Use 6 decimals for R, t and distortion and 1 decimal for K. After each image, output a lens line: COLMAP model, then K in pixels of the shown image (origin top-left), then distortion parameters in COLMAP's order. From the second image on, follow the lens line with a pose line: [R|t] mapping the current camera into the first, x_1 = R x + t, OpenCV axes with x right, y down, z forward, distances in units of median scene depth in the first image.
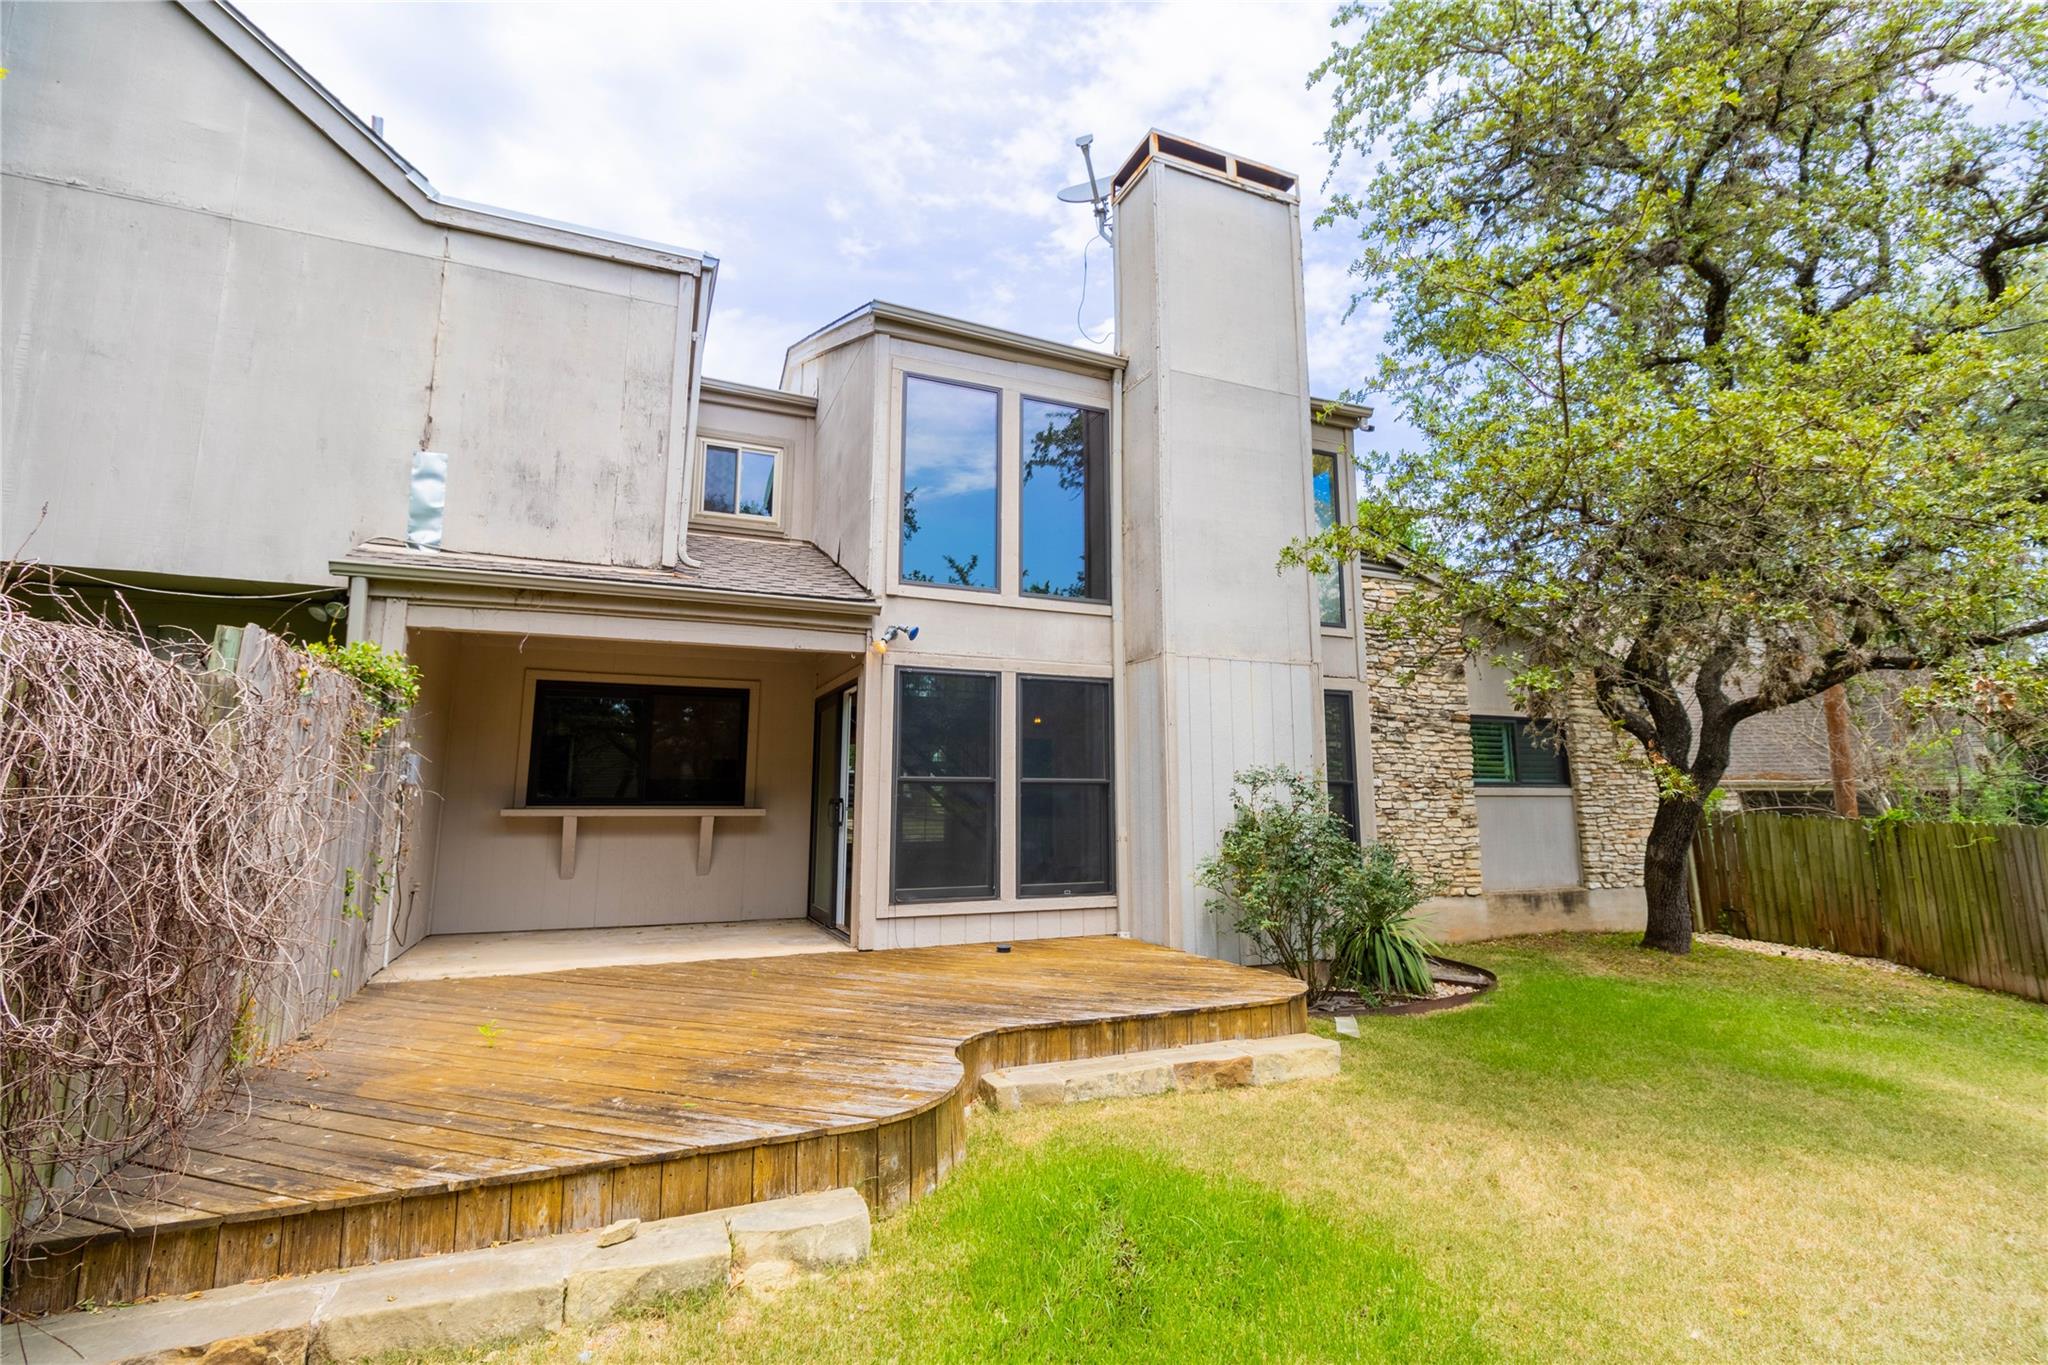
lens RADIAL K [[973.0, 0, 1034.7], [0, 973.0, 650.3], [0, 0, 1]] dist [0.003637, -0.000012]
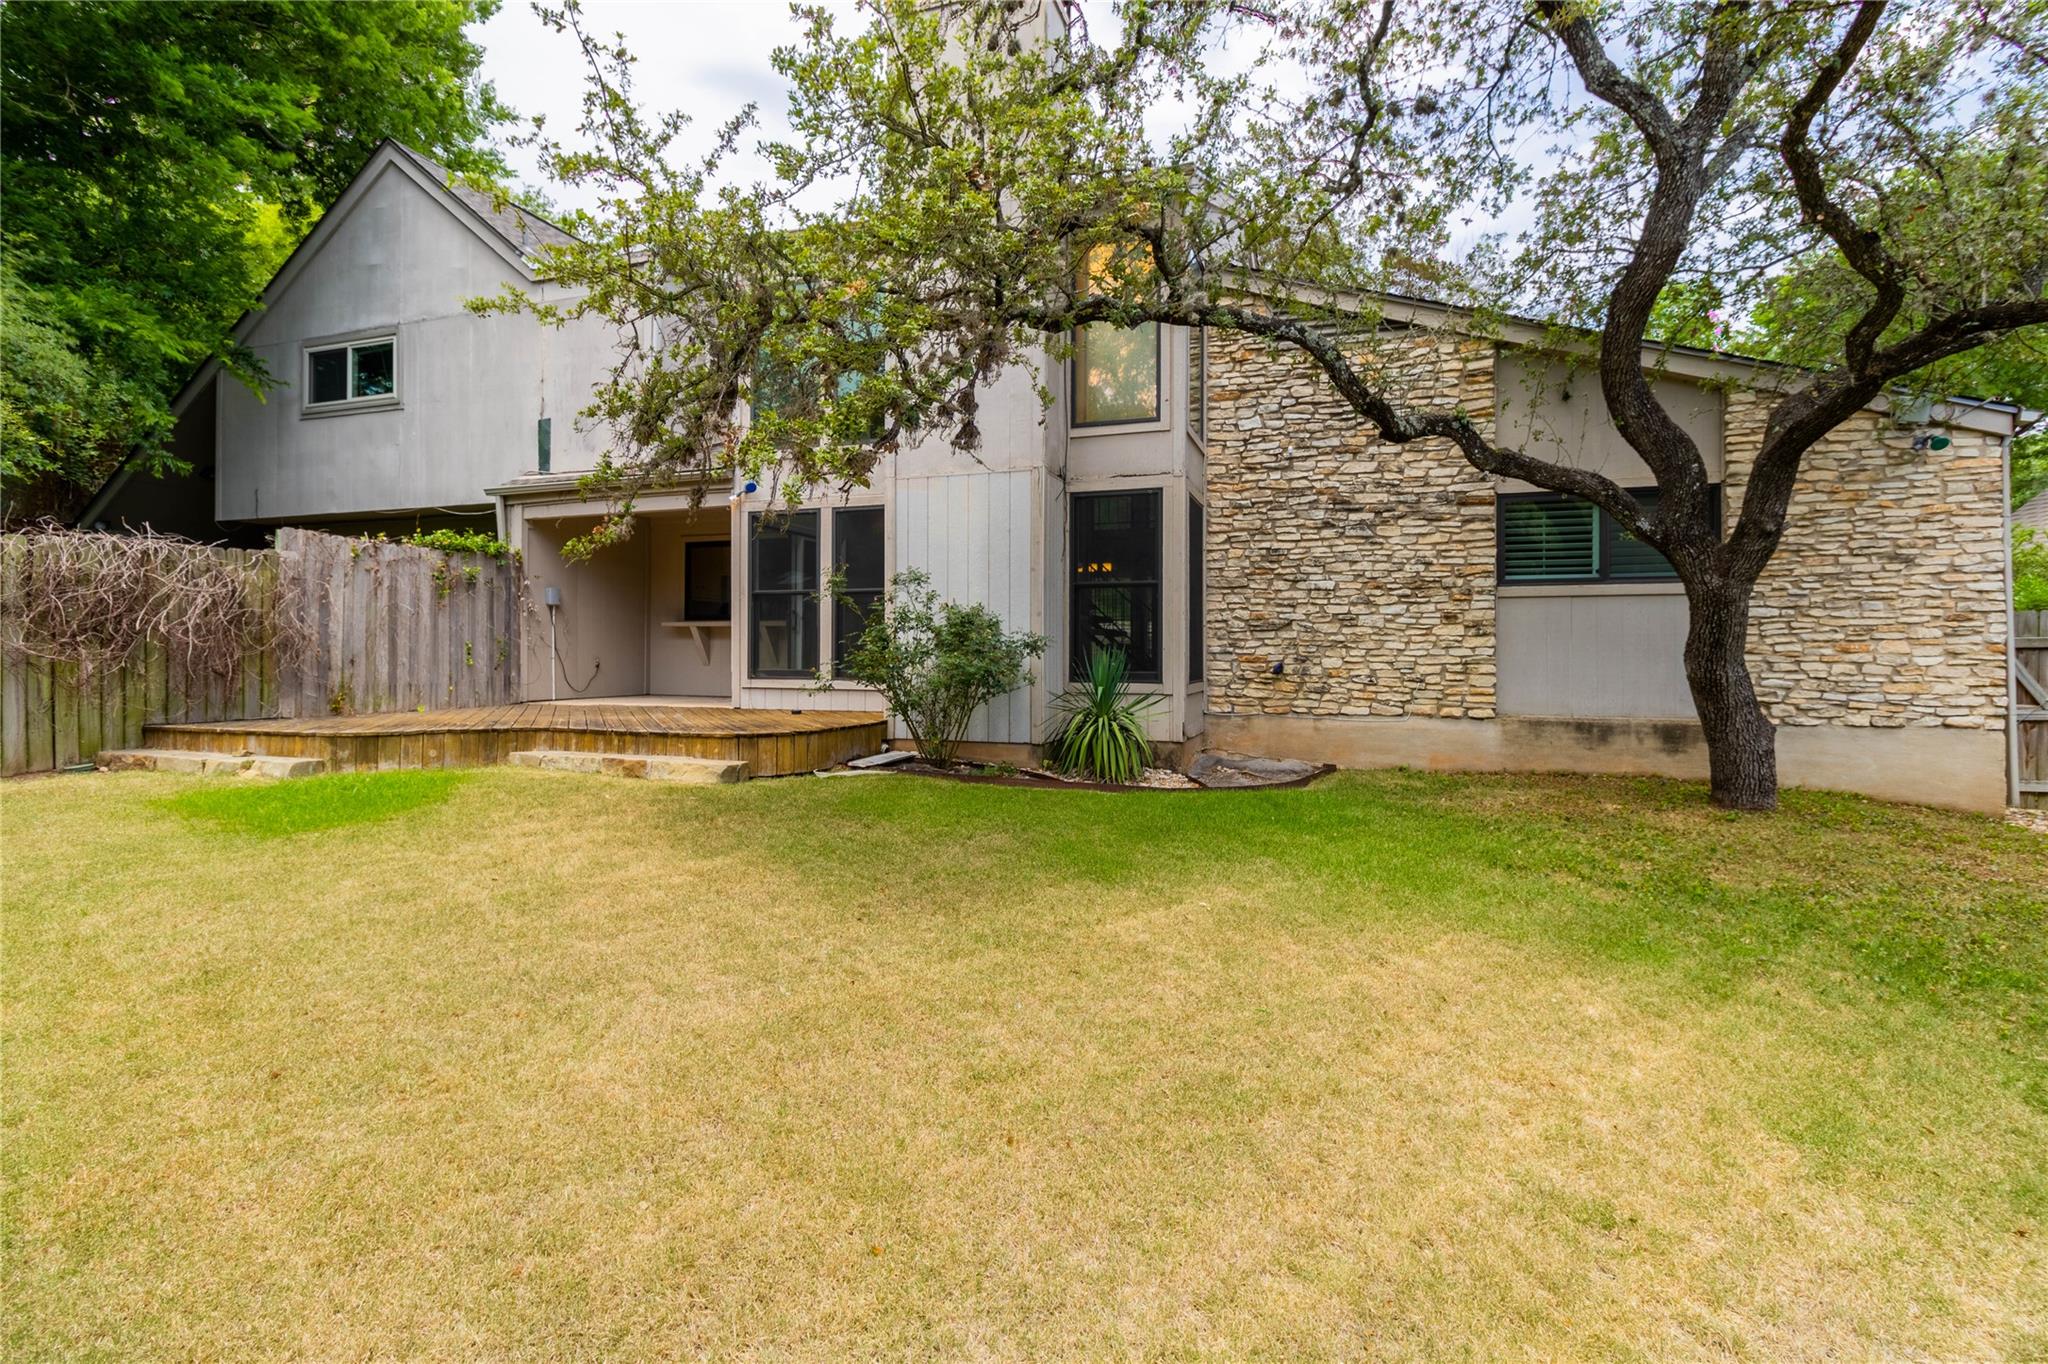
lens RADIAL K [[973.0, 0, 1034.7], [0, 973.0, 649.8], [0, 0, 1]] dist [0.003637, -0.000012]
pose [[0.711287, -0.002295, -0.702898, 0.769479], [0.103121, 0.989515, 0.101122, 0.076325], [0.695296, -0.144410, 0.704066, 0.184305]]
